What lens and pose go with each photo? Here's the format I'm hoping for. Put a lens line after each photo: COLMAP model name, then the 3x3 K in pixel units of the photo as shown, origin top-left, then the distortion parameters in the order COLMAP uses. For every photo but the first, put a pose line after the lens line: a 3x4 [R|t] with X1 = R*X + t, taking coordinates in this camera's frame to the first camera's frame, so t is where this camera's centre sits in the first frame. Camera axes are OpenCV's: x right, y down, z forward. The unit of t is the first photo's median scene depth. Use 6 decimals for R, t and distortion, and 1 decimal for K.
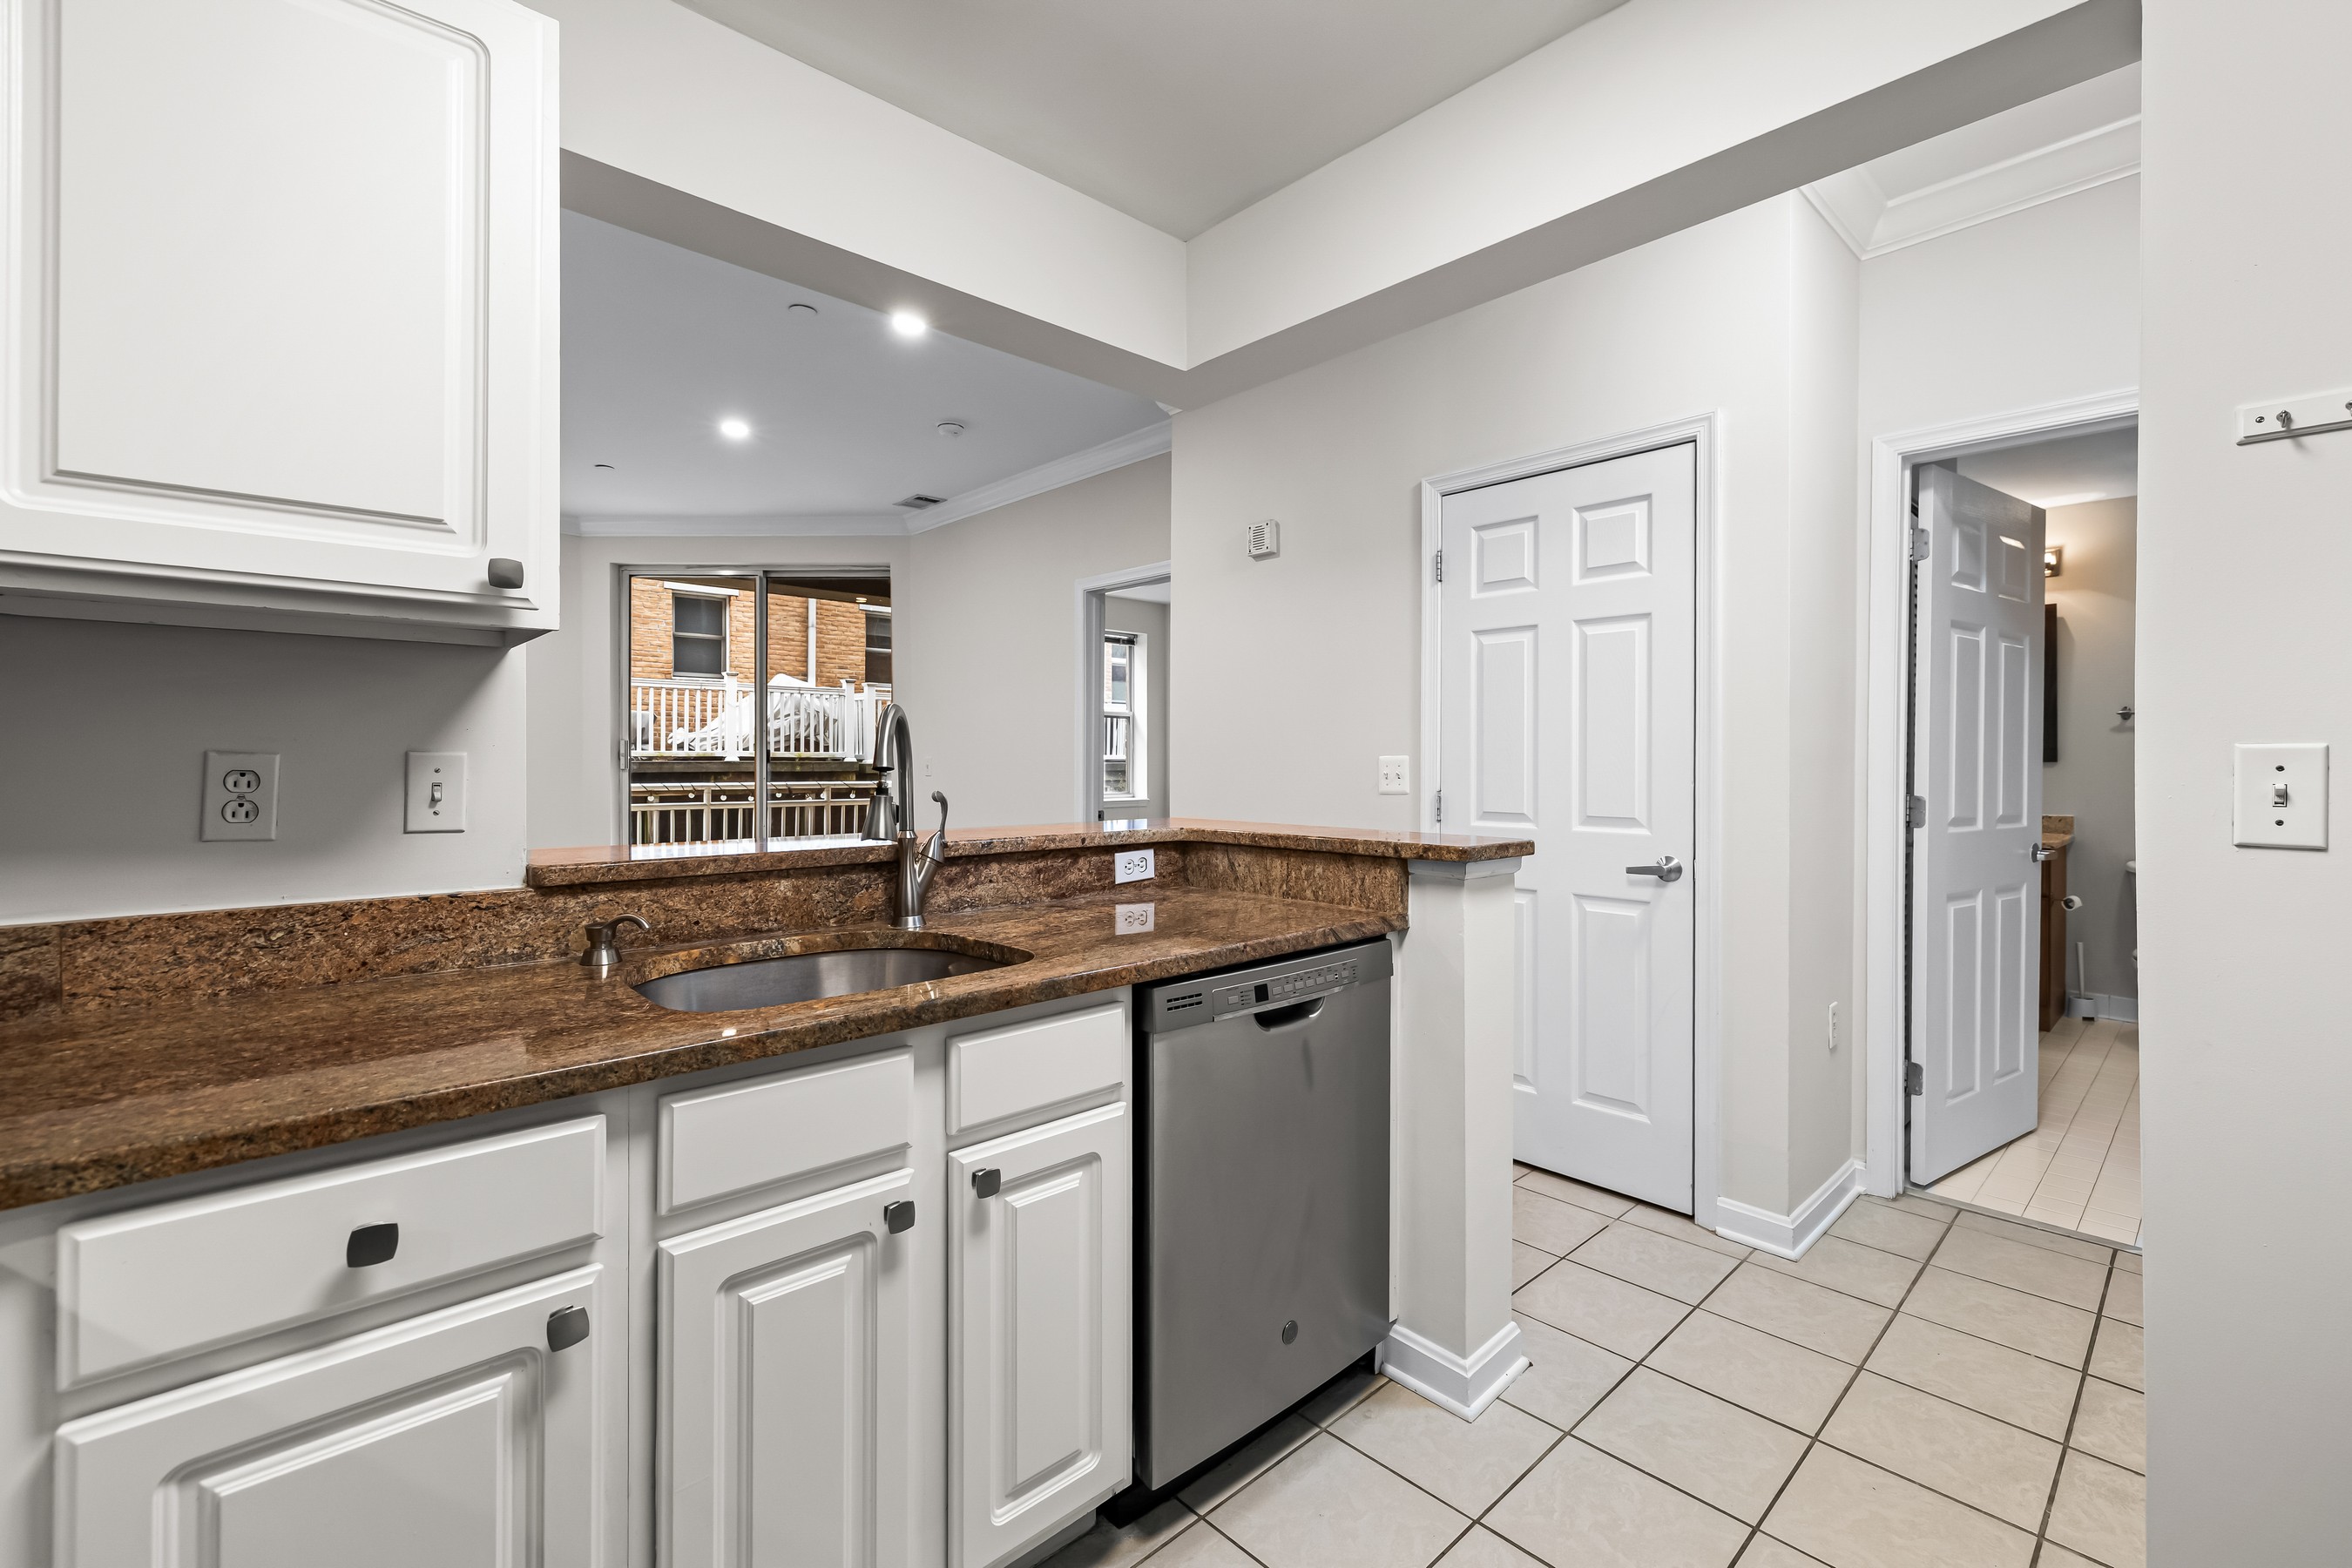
lens RADIAL K [[1000.6, 0, 1189.3], [0, 1000.6, 767.1], [0, 0, 1]] dist [0.000805, 0.000643]
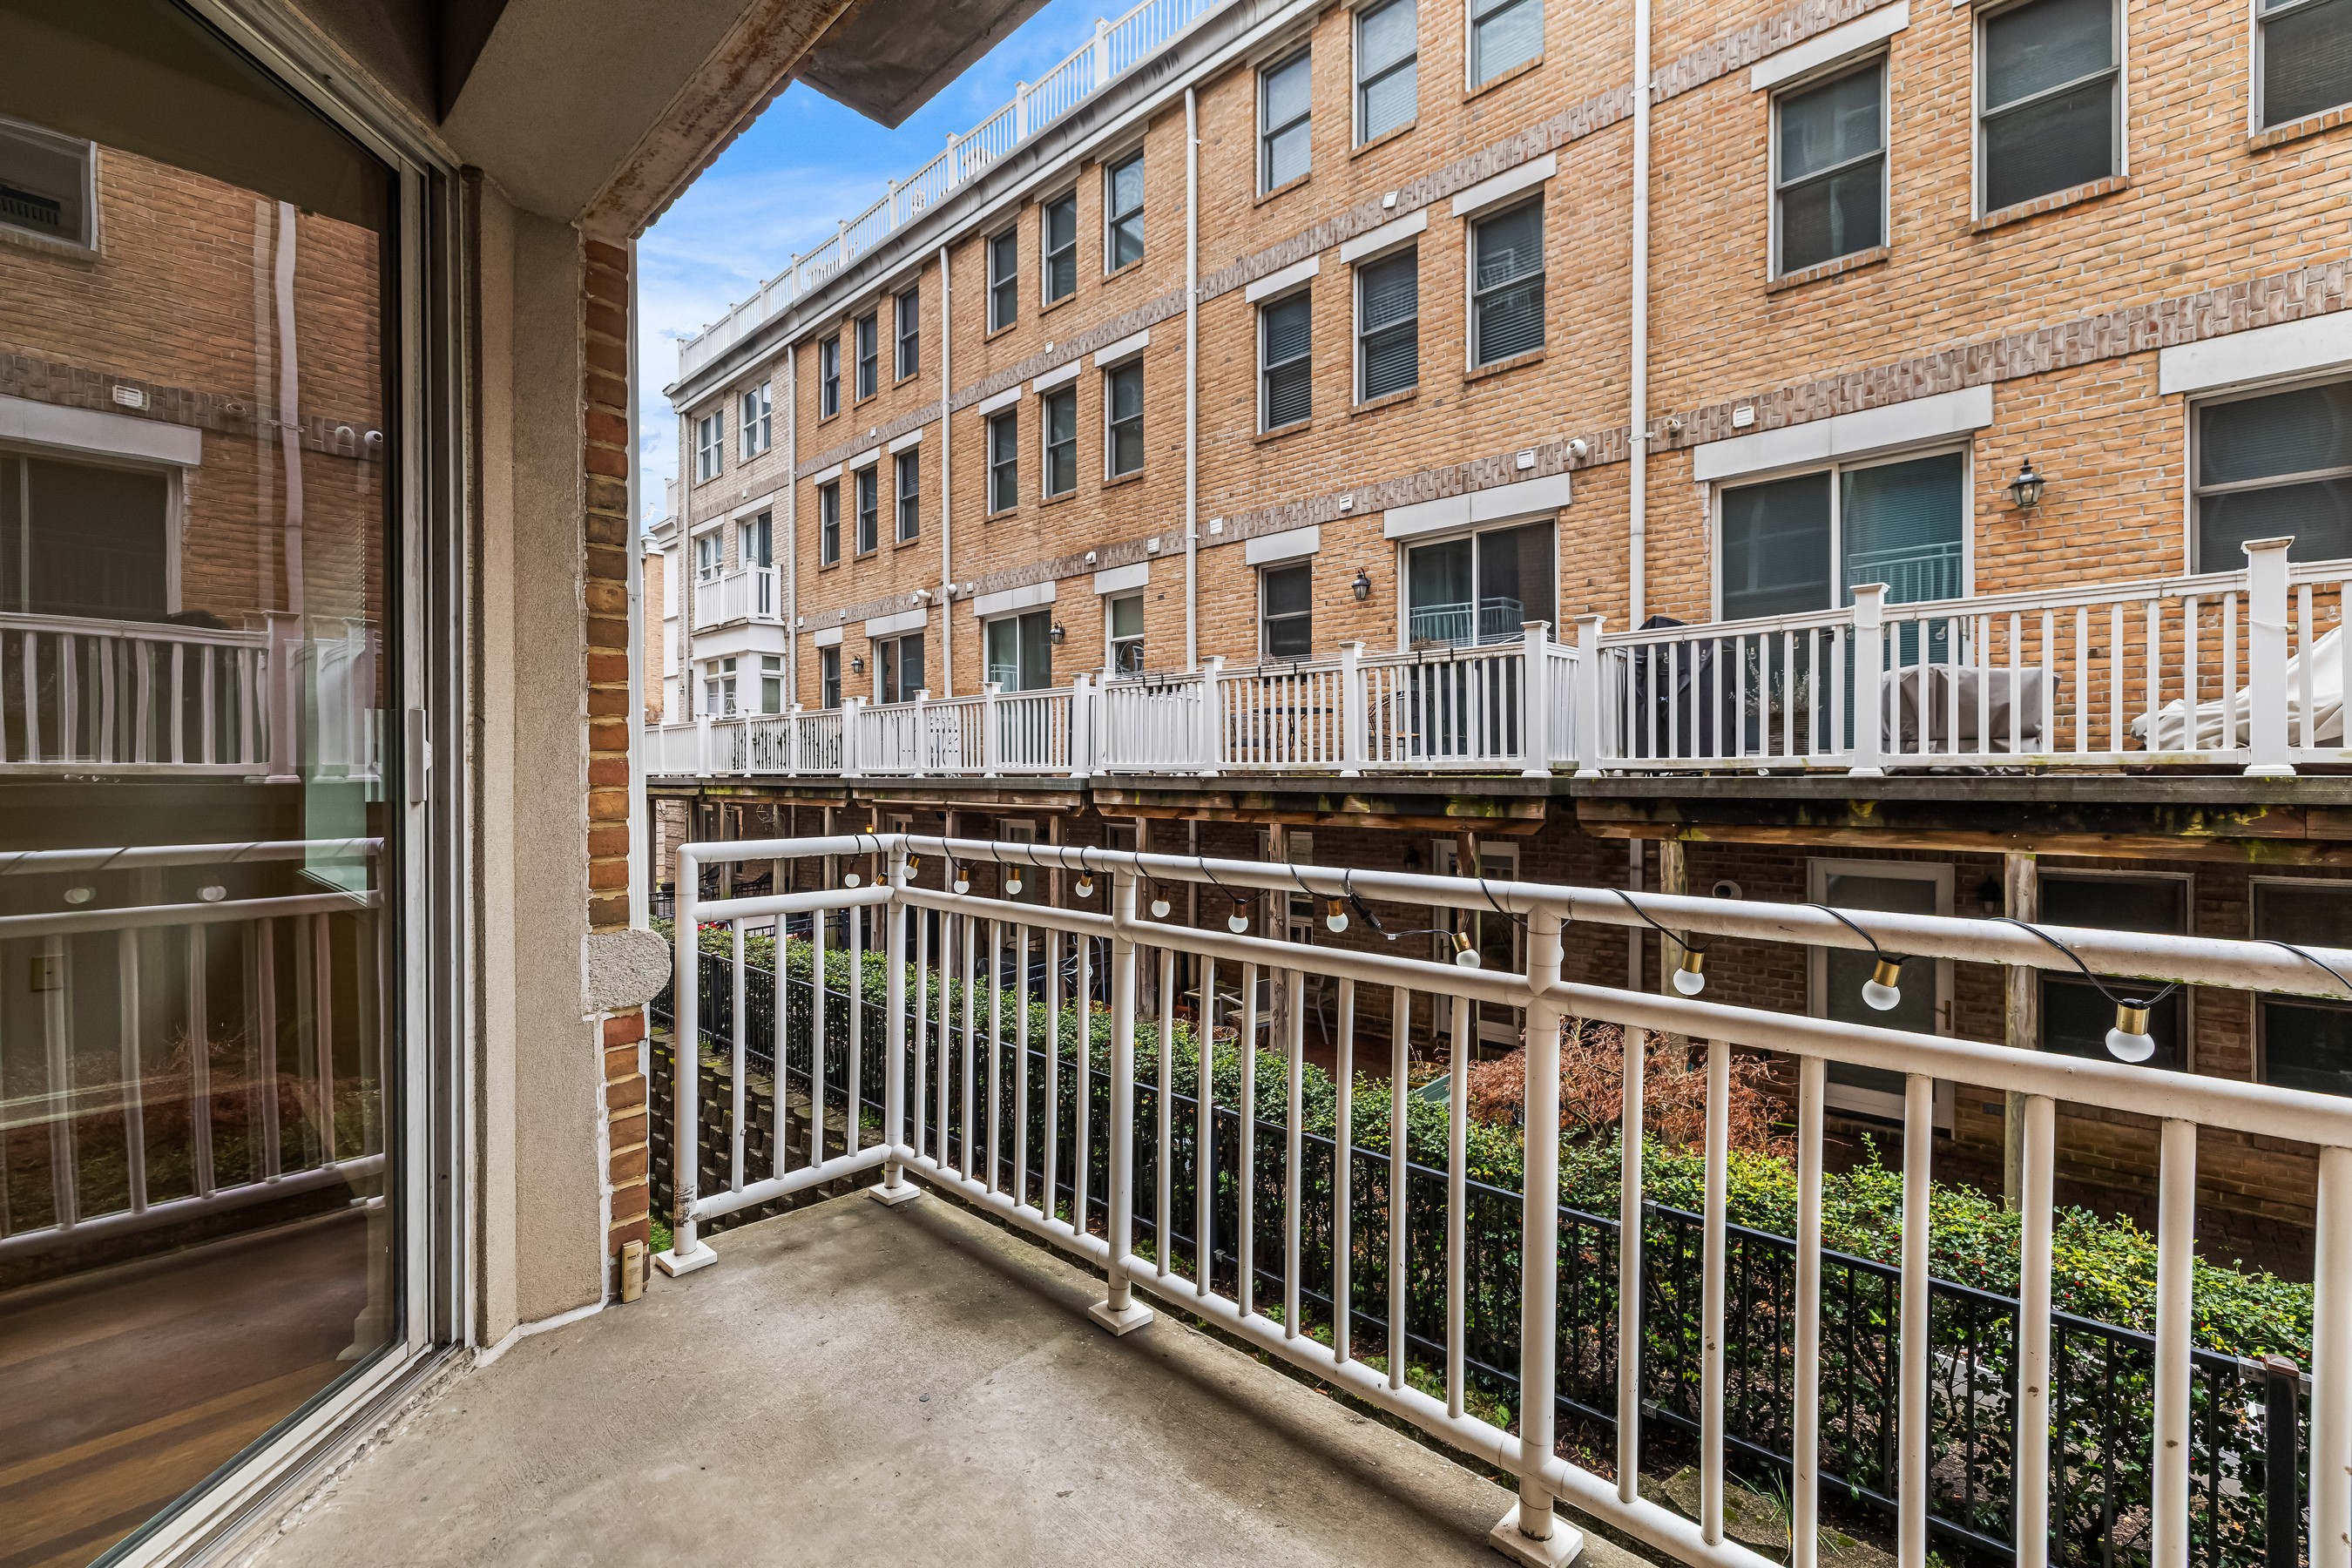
lens RADIAL K [[1000.6, 0, 1184.4], [0, 1000.6, 773.2], [0, 0, 1]] dist [0.000805, 0.000643]
pose [[0.063235, -0.003509, -0.997992, -0.152648], [-0.005917, 0.999975, -0.003891, -0.004914], [0.997981, 0.006151, 0.063213, 0.807140]]
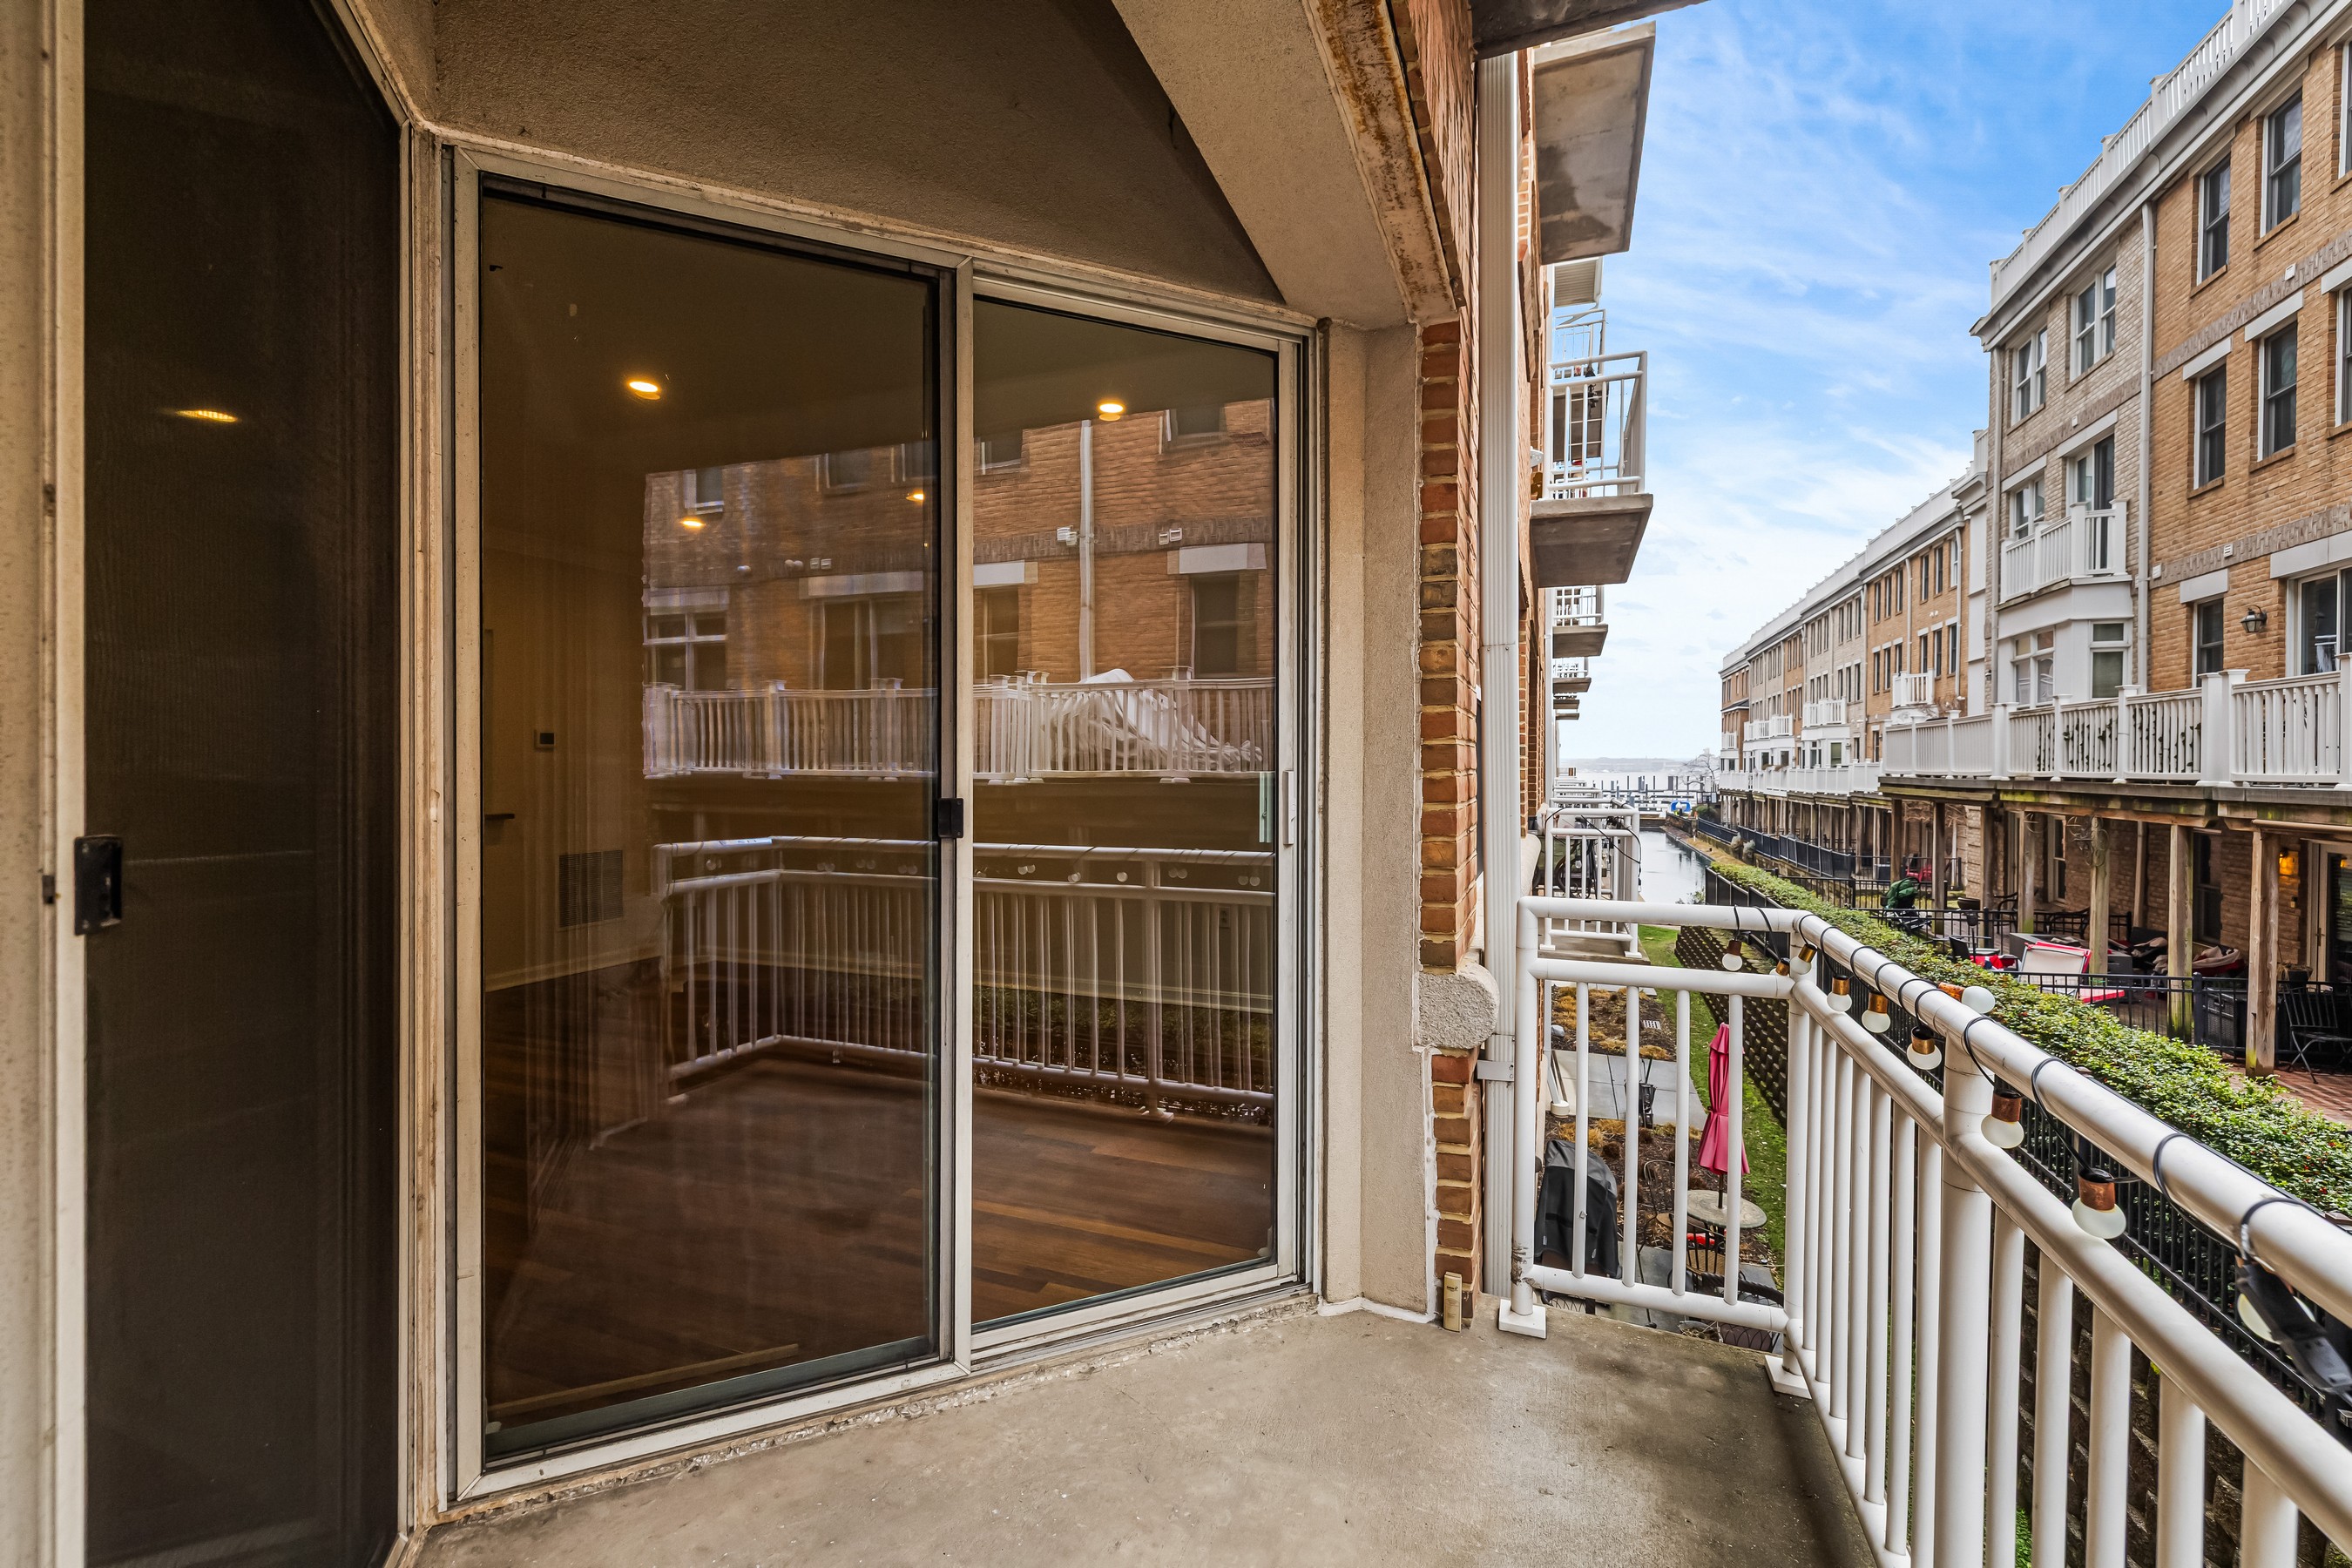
lens RADIAL K [[1000.6, 0, 1185.8], [0, 1000.6, 770.2], [0, 0, 1]] dist [0.000805, 0.000643]
pose [[-0.907287, -0.000734, -0.420511, -0.234908], [-0.007777, 0.999857, 0.015035, -0.021885], [0.420439, 0.016912, -0.907163, 0.887646]]
